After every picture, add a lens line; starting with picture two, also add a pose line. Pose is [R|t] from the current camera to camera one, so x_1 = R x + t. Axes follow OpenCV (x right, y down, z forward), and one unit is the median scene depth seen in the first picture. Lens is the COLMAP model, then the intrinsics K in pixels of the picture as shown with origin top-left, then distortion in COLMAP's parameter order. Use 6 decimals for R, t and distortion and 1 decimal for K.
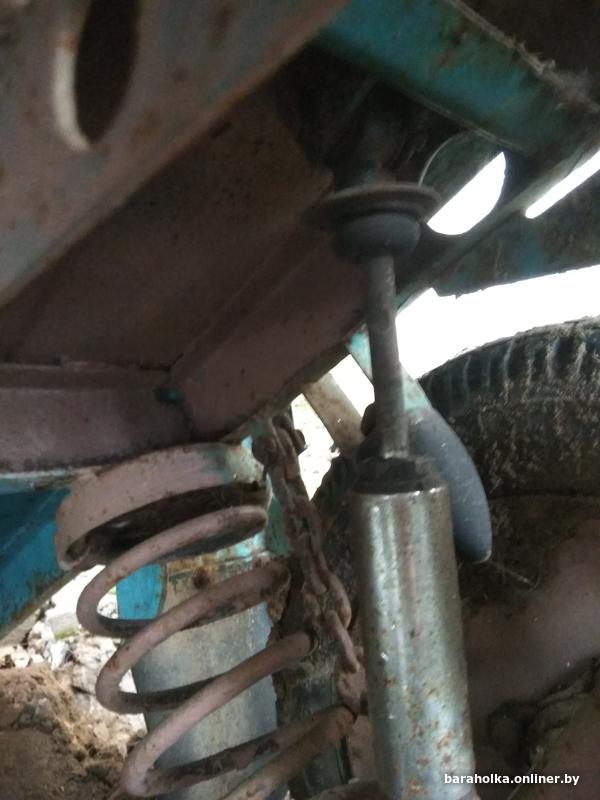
lens RADIAL K [[629.2, 0, 300.0], [0, 629.2, 400.0], [0, 0, 1]] dist [0.164916, -0.259112]
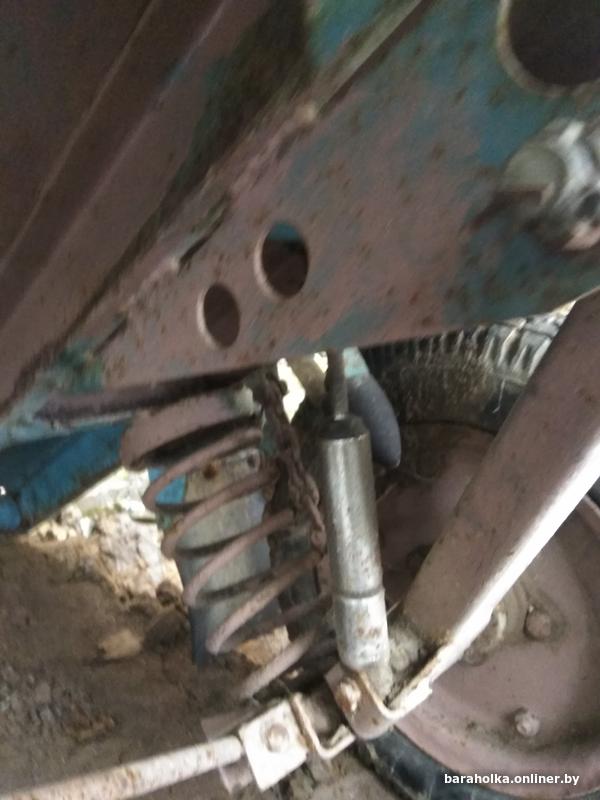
lens RADIAL K [[629.2, 0, 300.0], [0, 629.2, 400.0], [0, 0, 1]] dist [0.164916, -0.259112]
pose [[0.998897, -0.023495, 0.040658, -0.025148], [0.015490, 0.982232, 0.187029, -0.191913], [-0.044330, -0.186193, 0.981513, -0.482856]]
